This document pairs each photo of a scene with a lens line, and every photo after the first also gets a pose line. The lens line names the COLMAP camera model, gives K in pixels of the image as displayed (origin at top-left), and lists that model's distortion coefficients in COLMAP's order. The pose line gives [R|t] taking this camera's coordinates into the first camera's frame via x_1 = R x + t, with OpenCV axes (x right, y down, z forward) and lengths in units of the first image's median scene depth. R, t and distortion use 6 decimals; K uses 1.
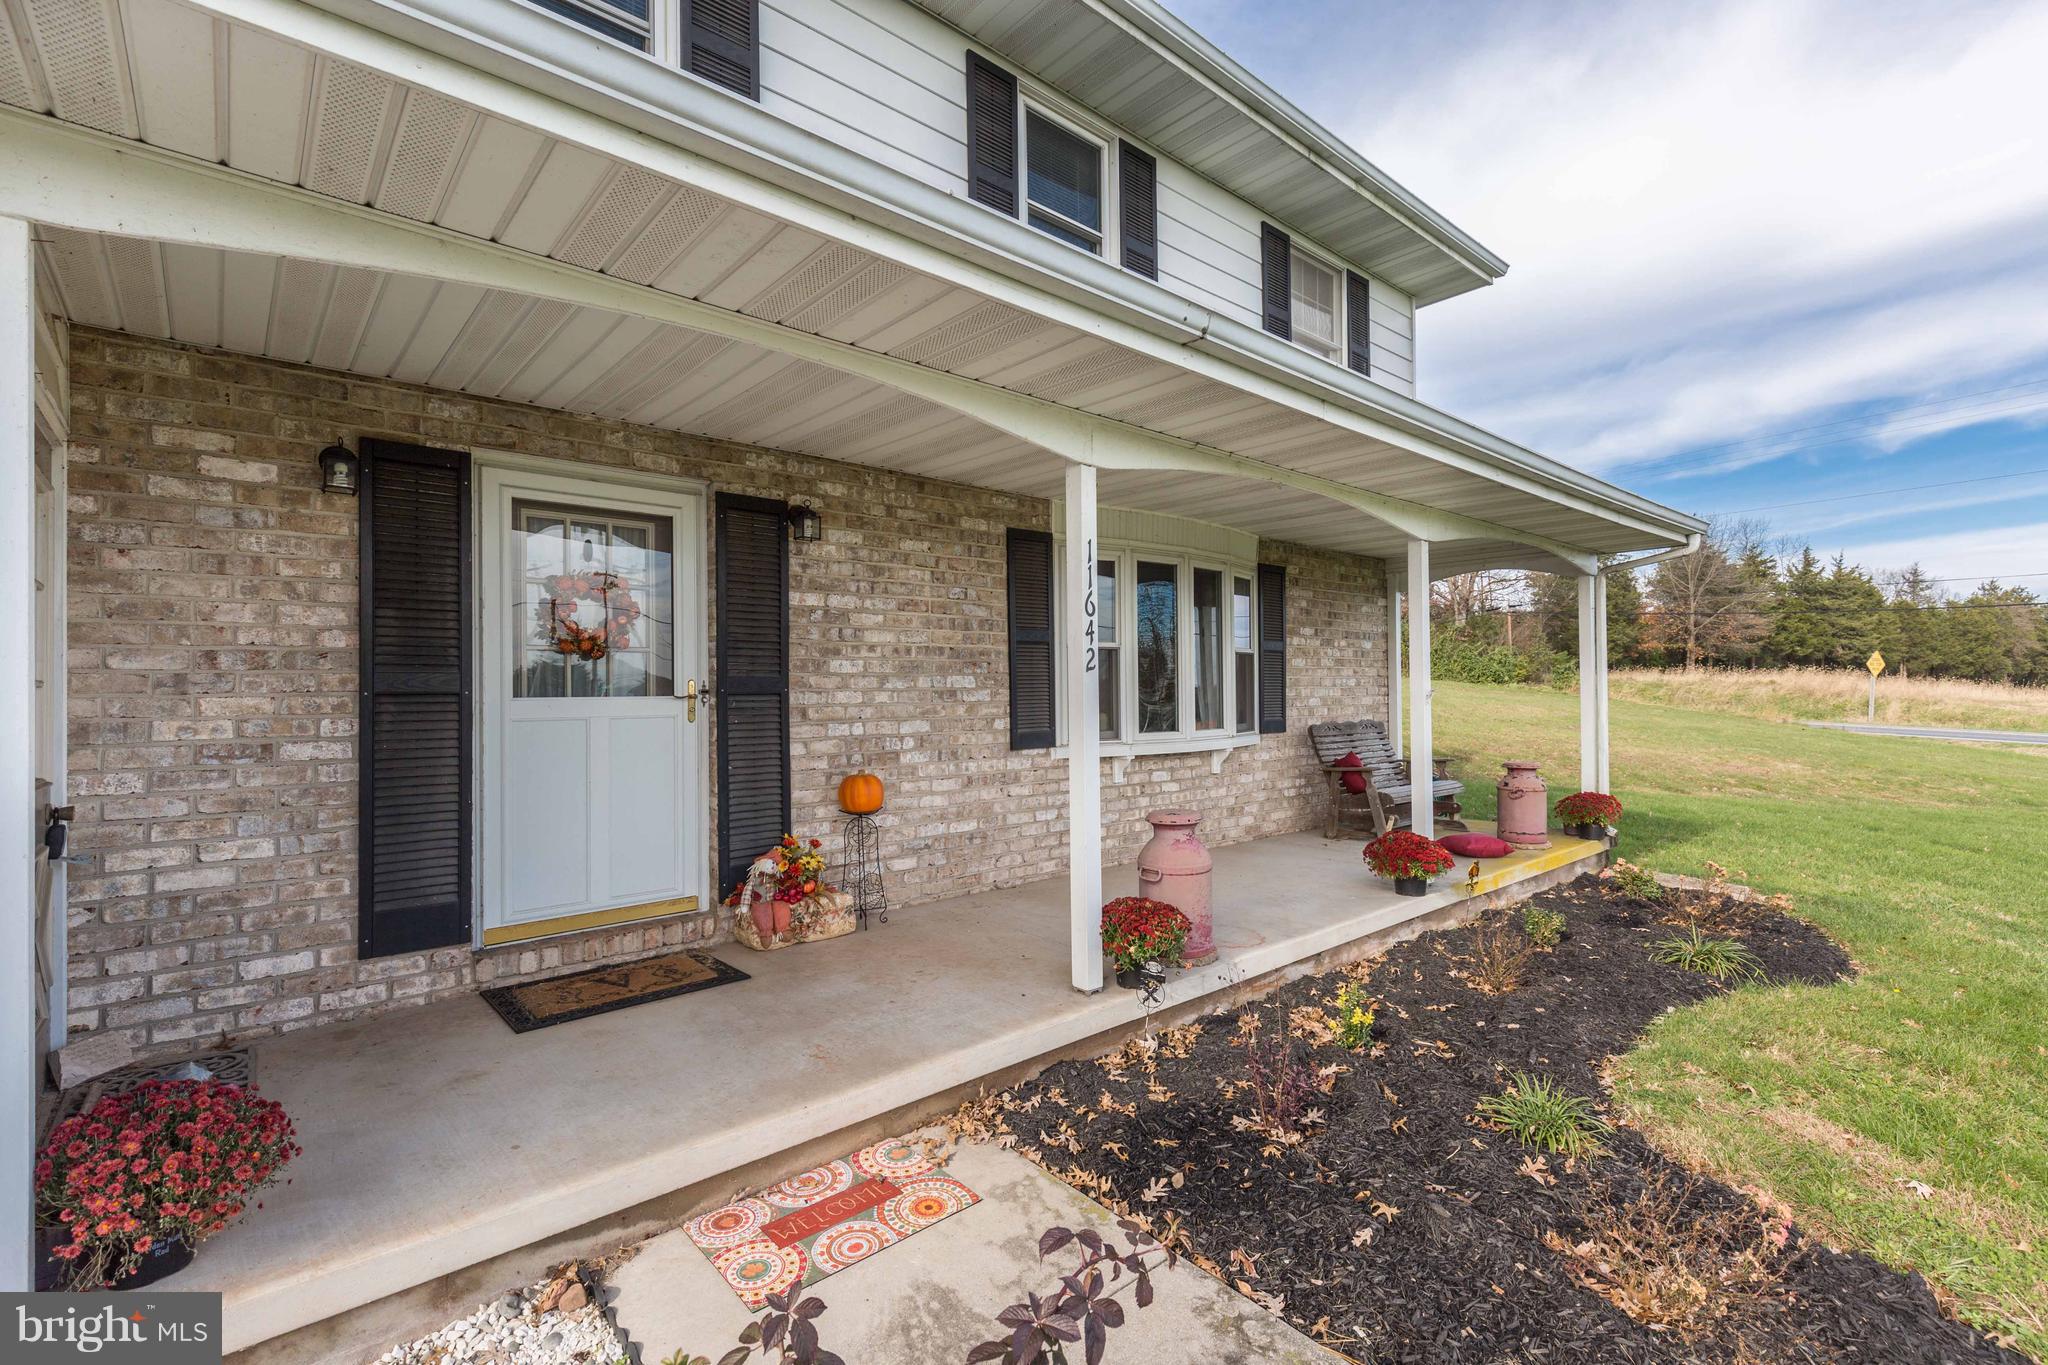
lens RADIAL K [[923.1, 0, 1024.9], [0, 923.1, 684.8], [0, 0, 1]] dist [0.026311, -0.016594]
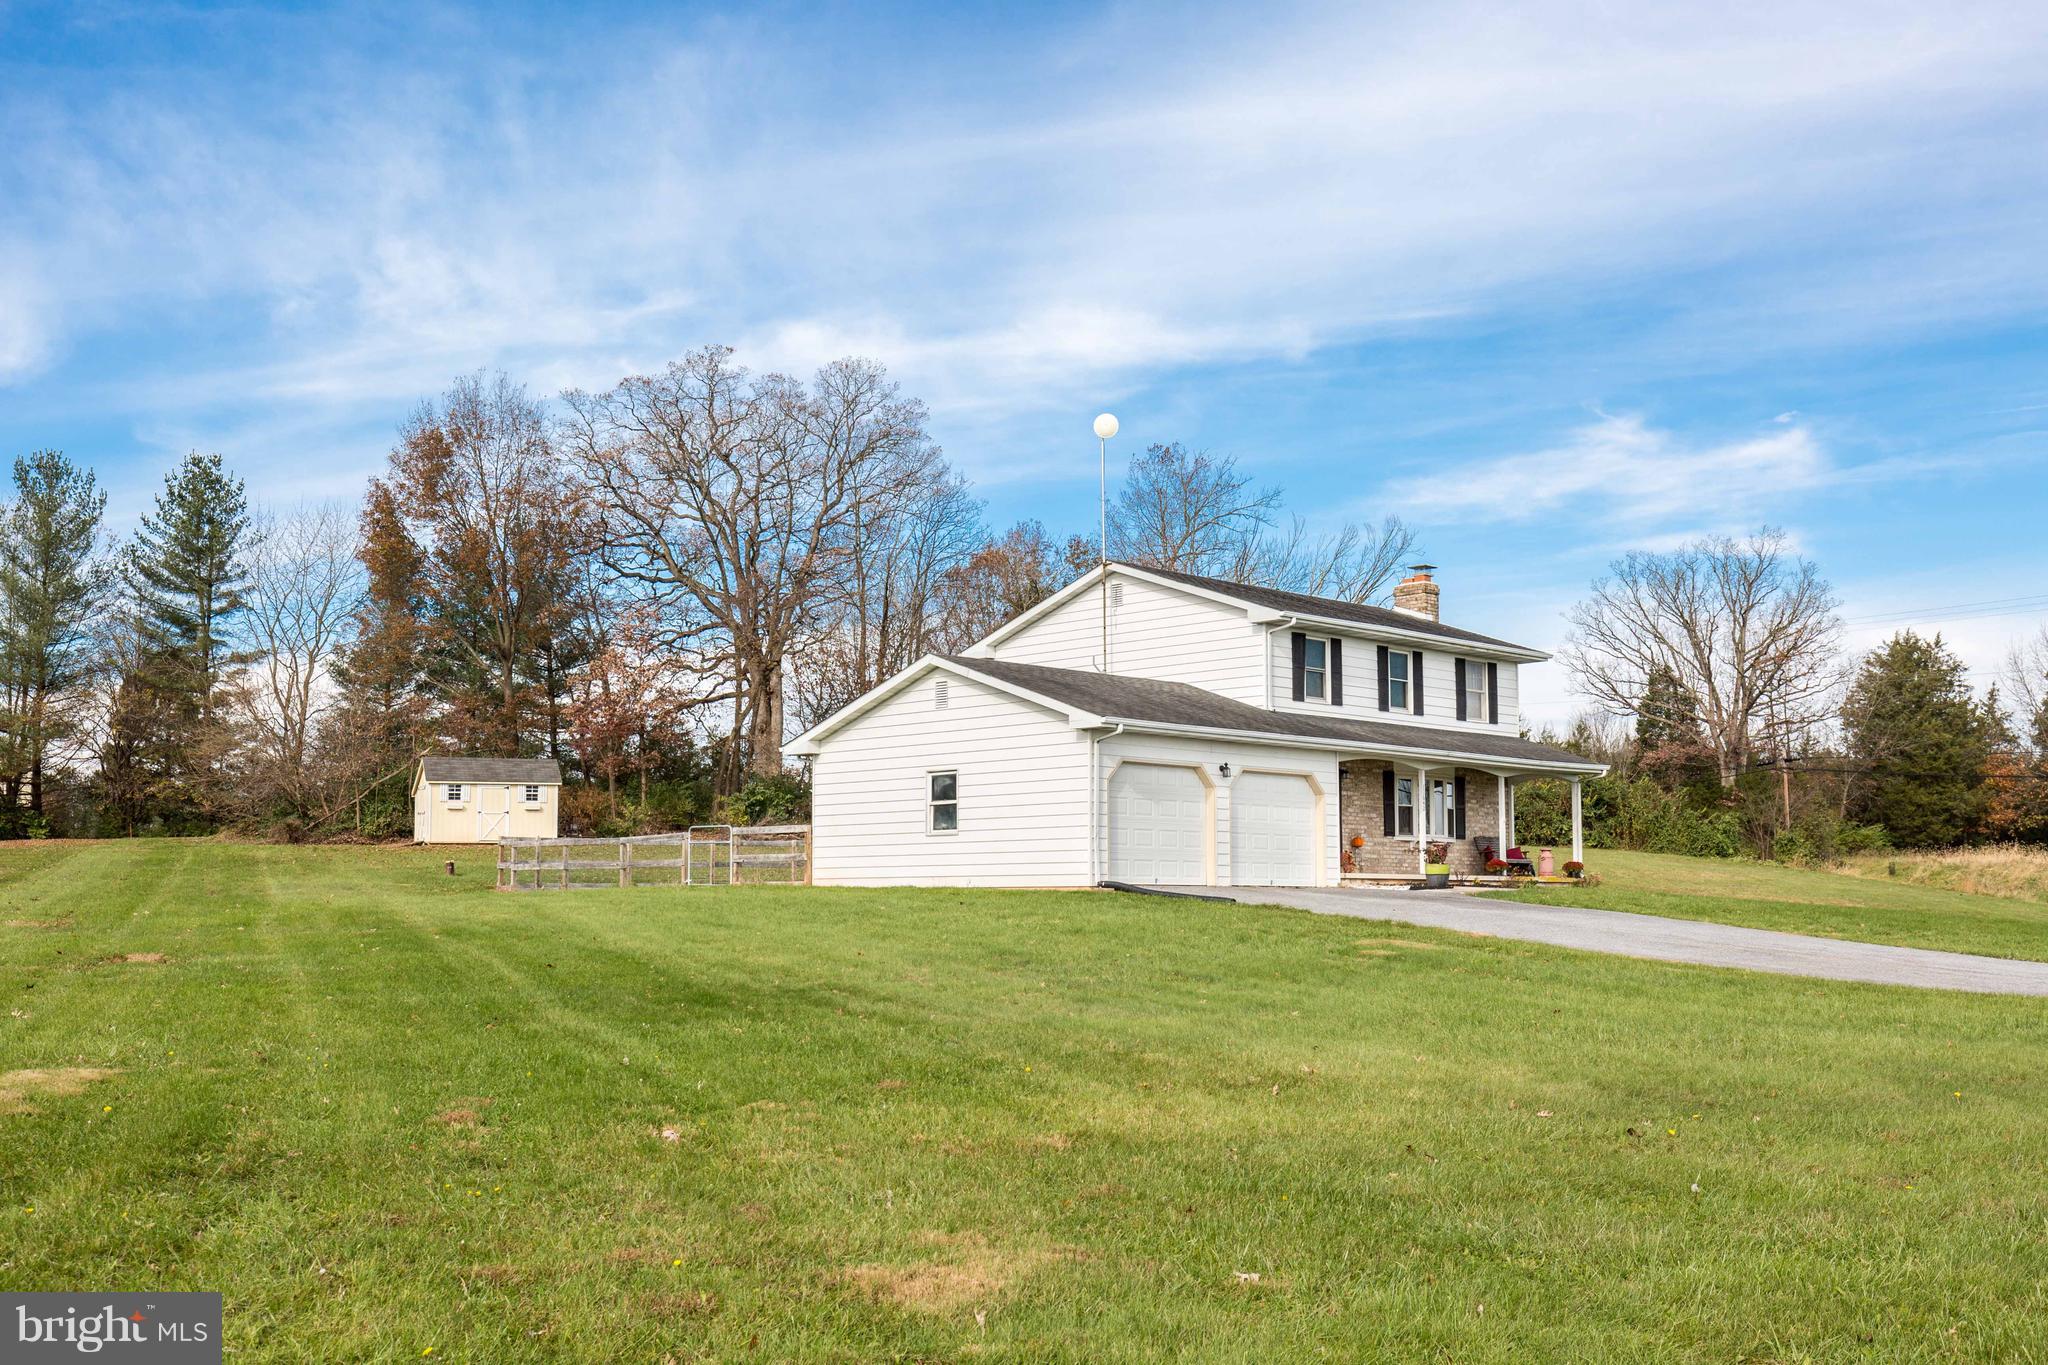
lens RADIAL K [[2074.2, 0, 1024.4], [0, 2074.2, 684.5], [0, 0, 1]] dist [-0.002977, -0.002334]
pose [[0.998281, 0.020784, 0.054804, -1.334834], [-0.015302, 0.995007, -0.098629, 0.218214], [-0.056581, 0.097621, 0.993614, -4.949322]]
